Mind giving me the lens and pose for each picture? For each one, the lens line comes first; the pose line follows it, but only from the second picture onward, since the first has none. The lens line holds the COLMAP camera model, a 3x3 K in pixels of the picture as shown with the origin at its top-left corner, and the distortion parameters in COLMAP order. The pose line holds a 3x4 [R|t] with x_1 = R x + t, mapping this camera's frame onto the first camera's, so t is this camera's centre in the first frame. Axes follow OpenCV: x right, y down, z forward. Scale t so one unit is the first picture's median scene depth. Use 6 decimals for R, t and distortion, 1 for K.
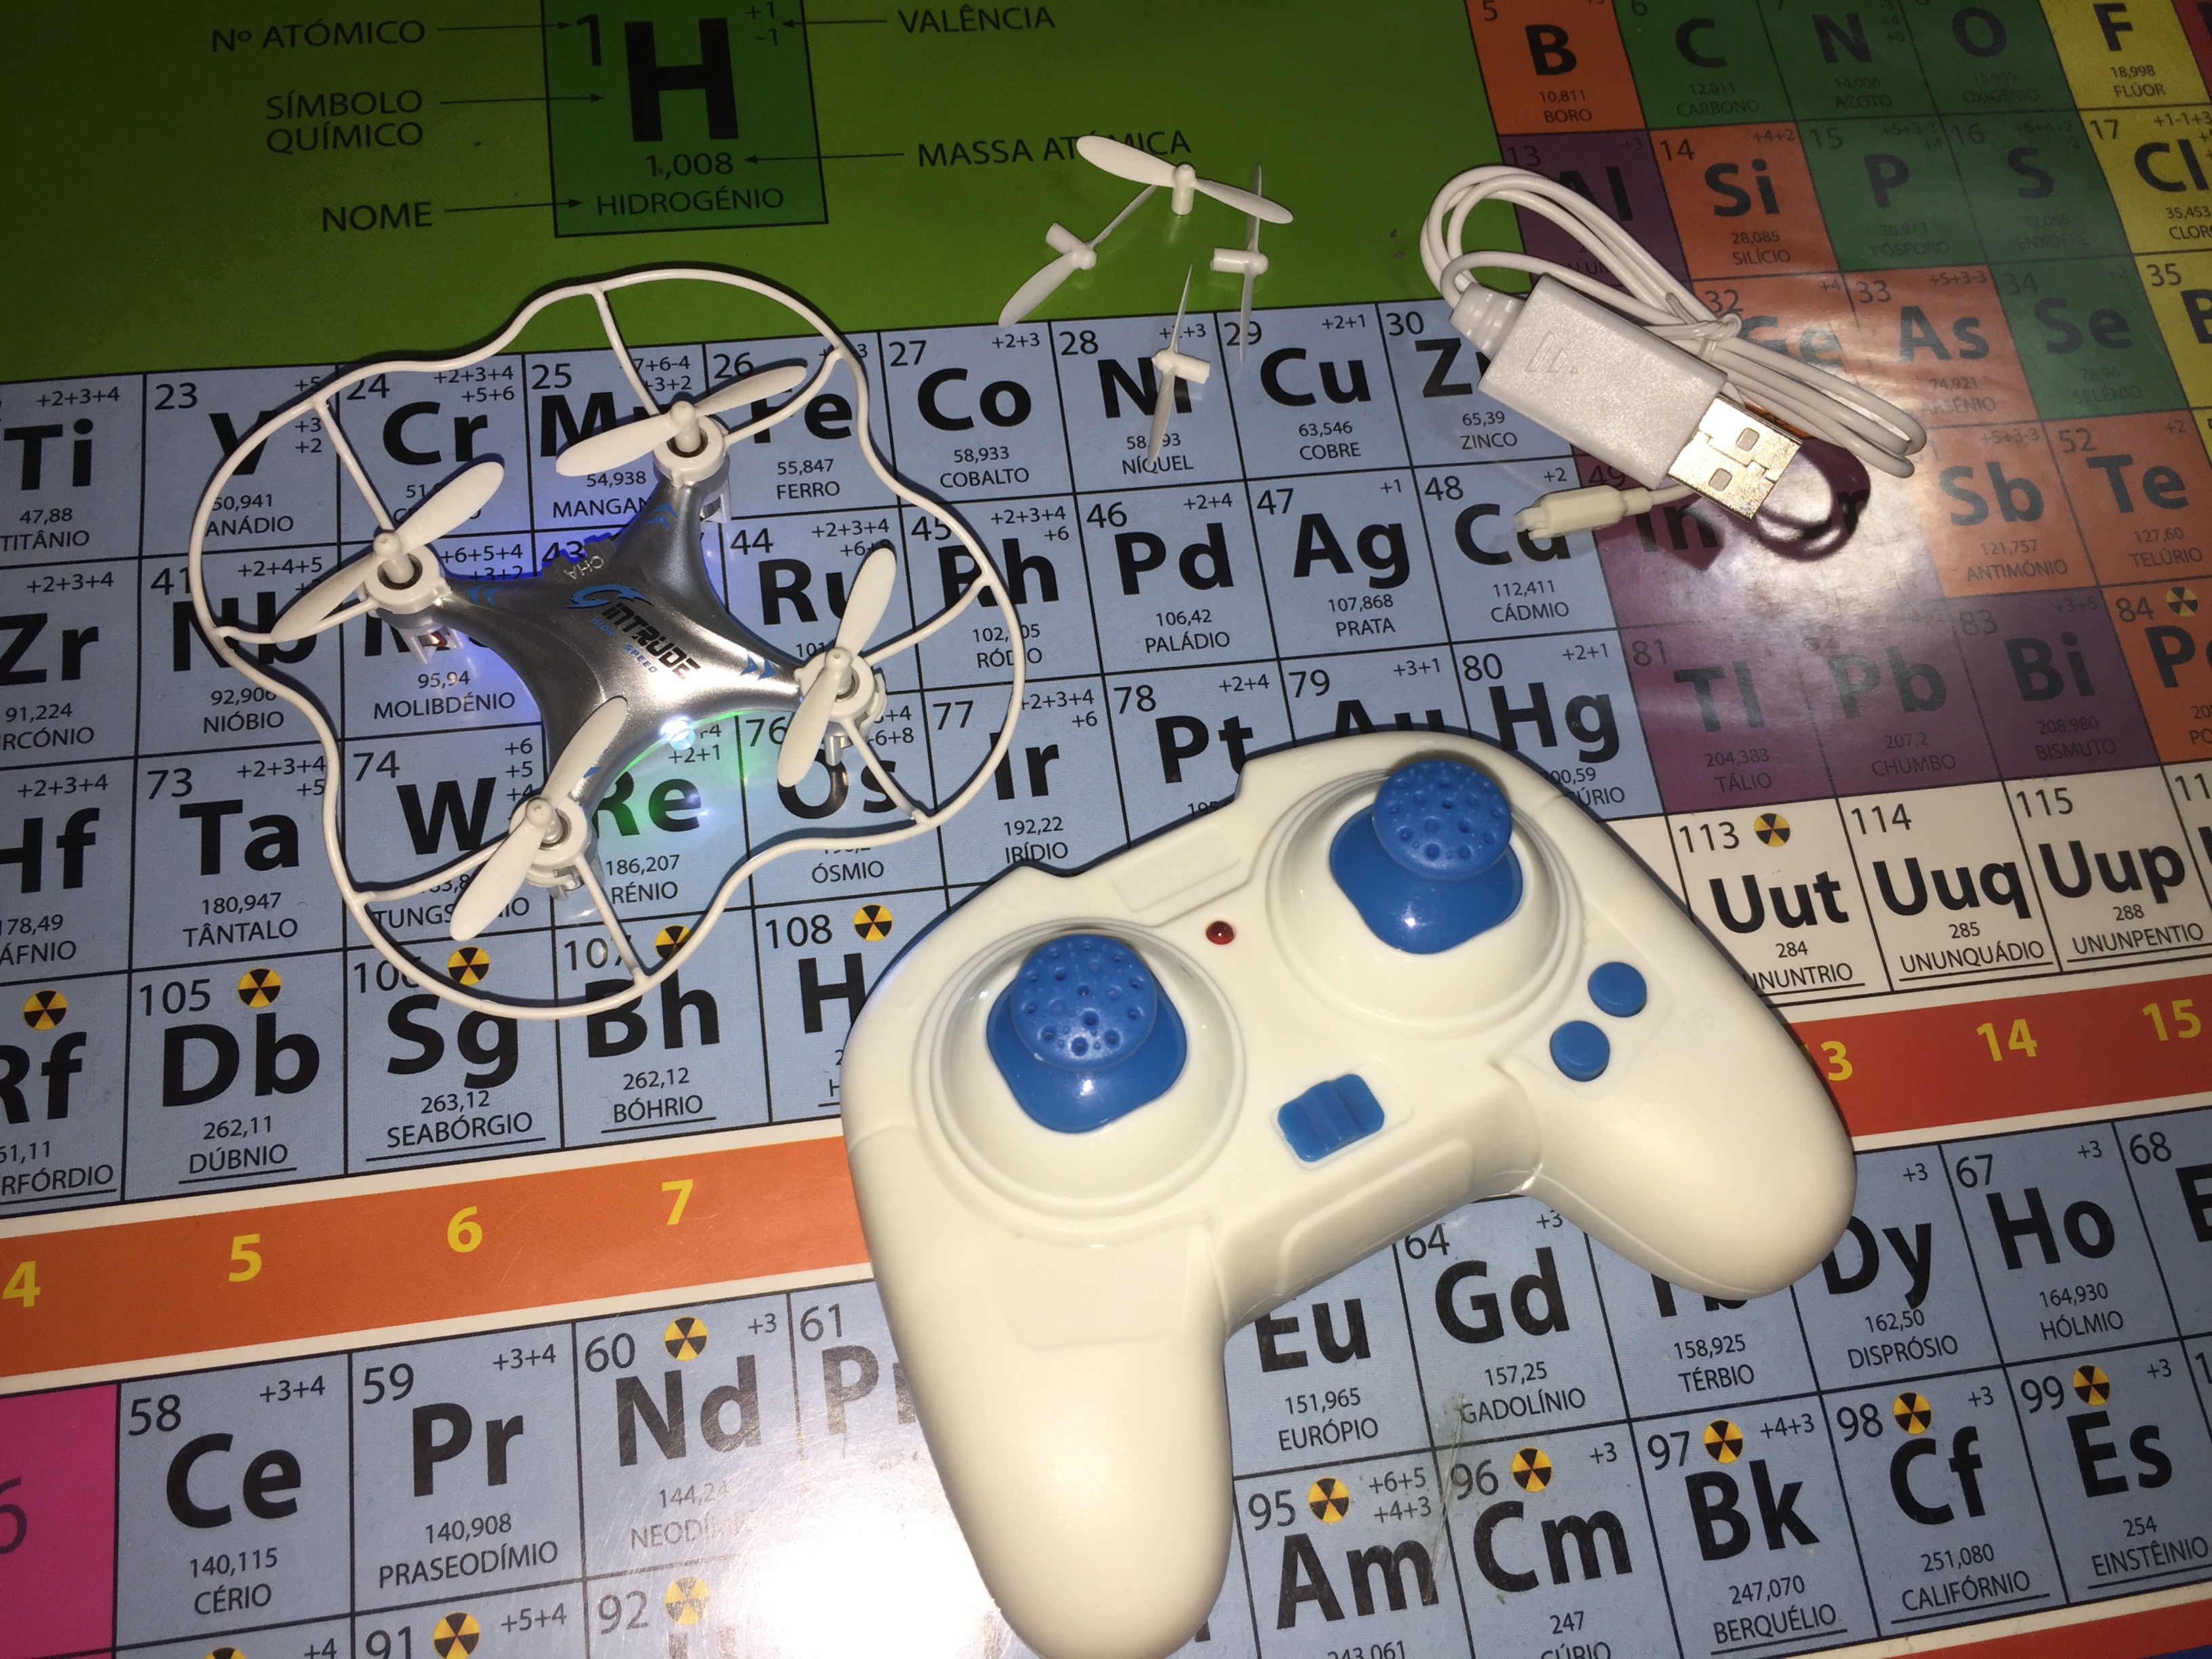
lens RADIAL K [[1952.6, 0, 1108.6], [0, 1952.6, 836.3], [0, 0, 1]] dist [0.070353, -0.138694]
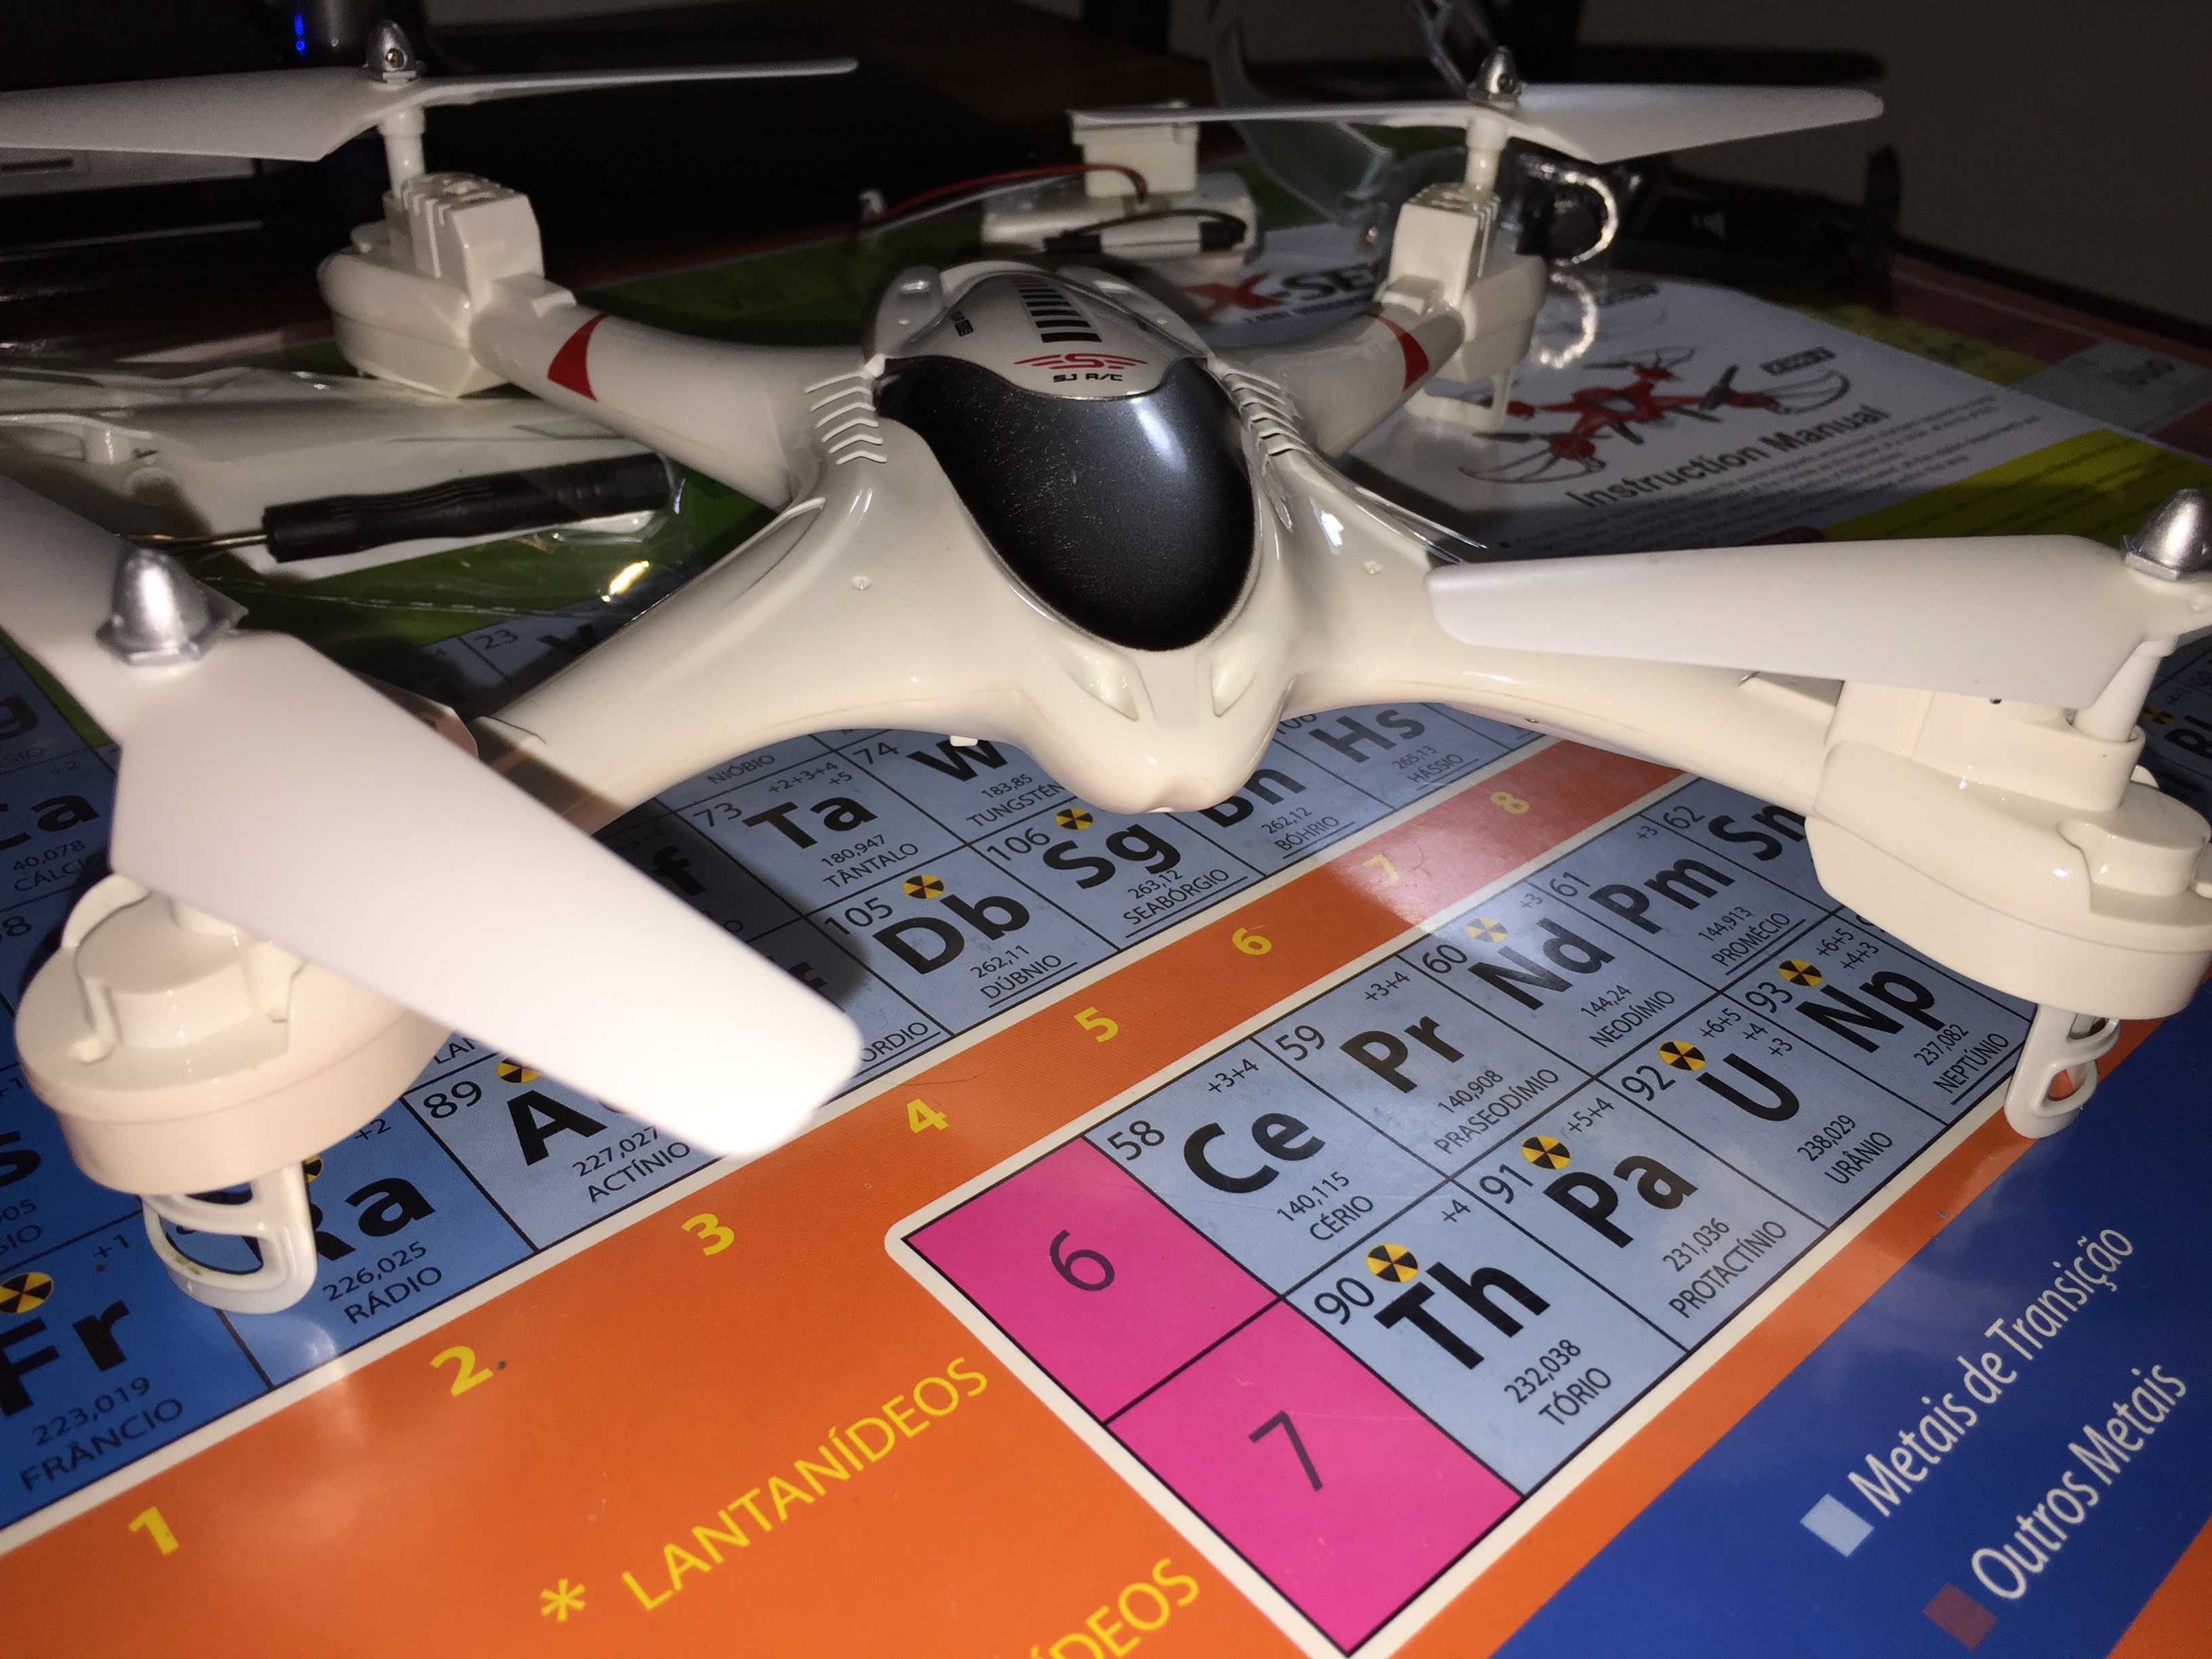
lens RADIAL K [[1952.6, 0, 1104.0], [0, 1952.6, 817.6], [0, 0, 1]] dist [0.070353, -0.138694]
pose [[0.828107, -0.359836, 0.429834, -0.735530], [0.535160, 0.735715, -0.415122, 0.488078], [-0.166859, 0.573796, 0.801821, 0.167188]]
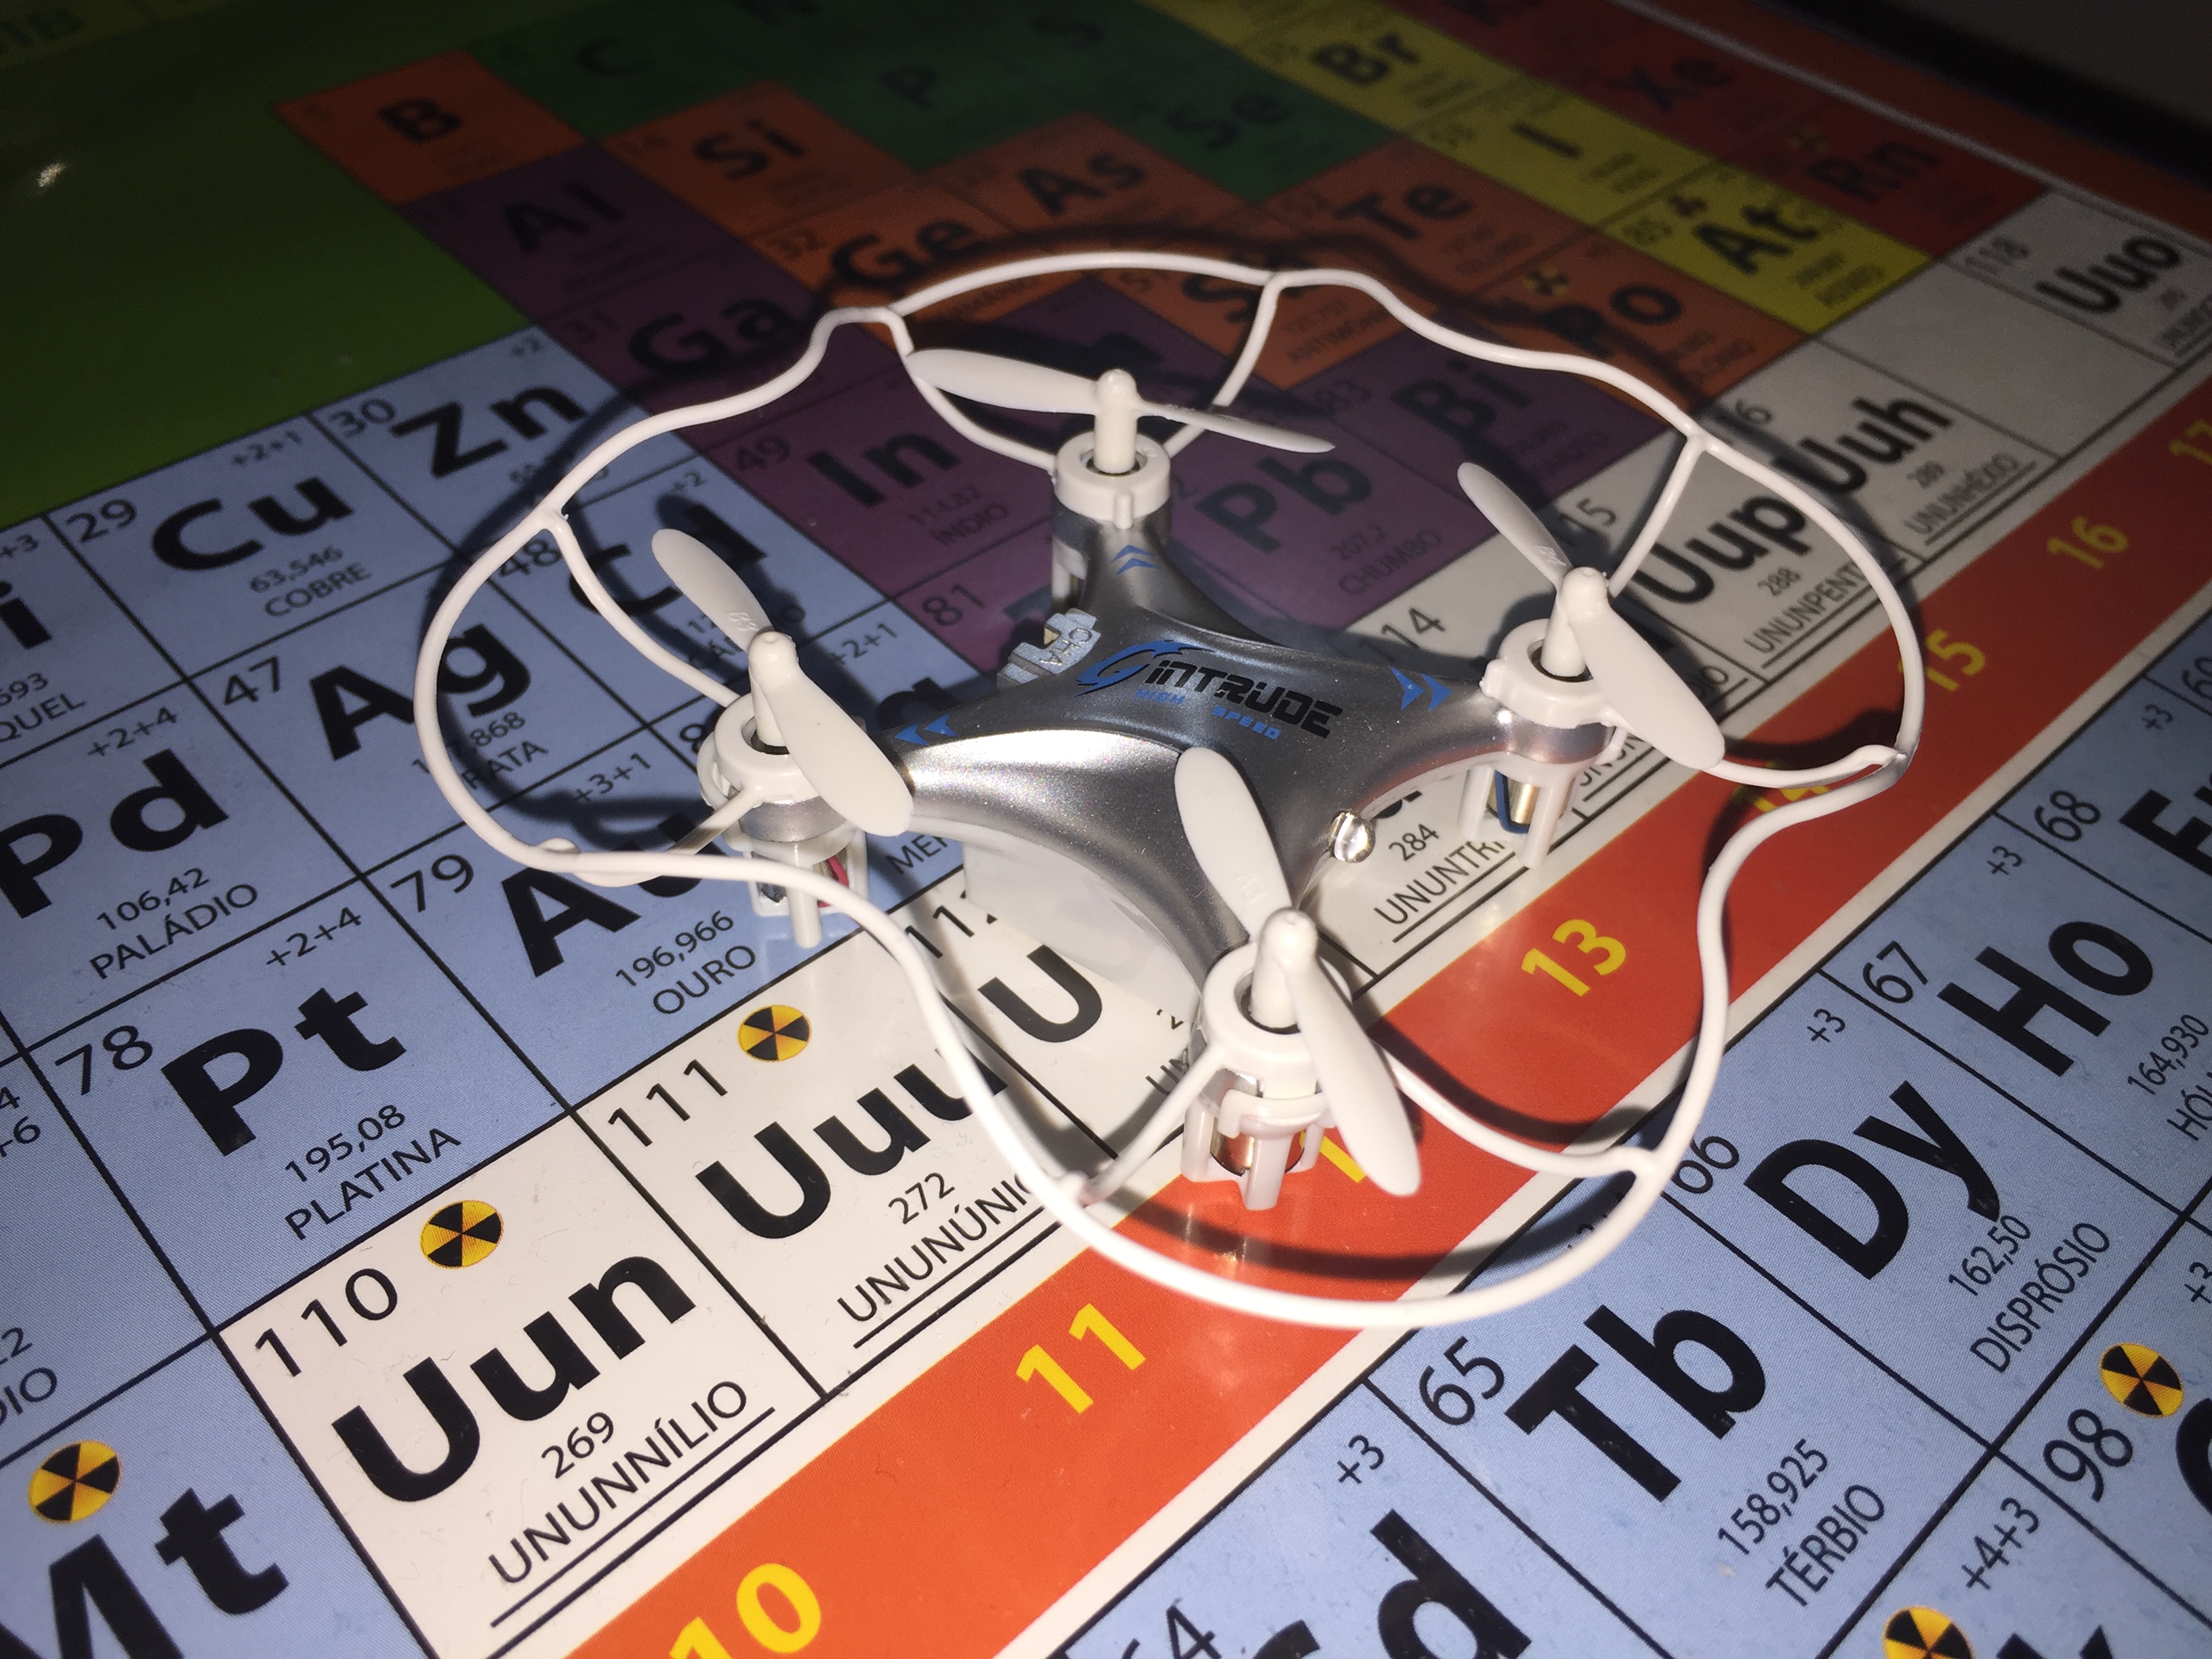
lens RADIAL K [[1952.6, 0, 1107.2], [0, 1952.6, 839.9], [0, 0, 1]] dist [0.070353, -0.138694]
pose [[0.822000, -0.461358, 0.333863, 0.086659], [0.549173, 0.797355, -0.250268, 0.159942], [-0.150744, 0.389069, 0.908791, 0.519291]]
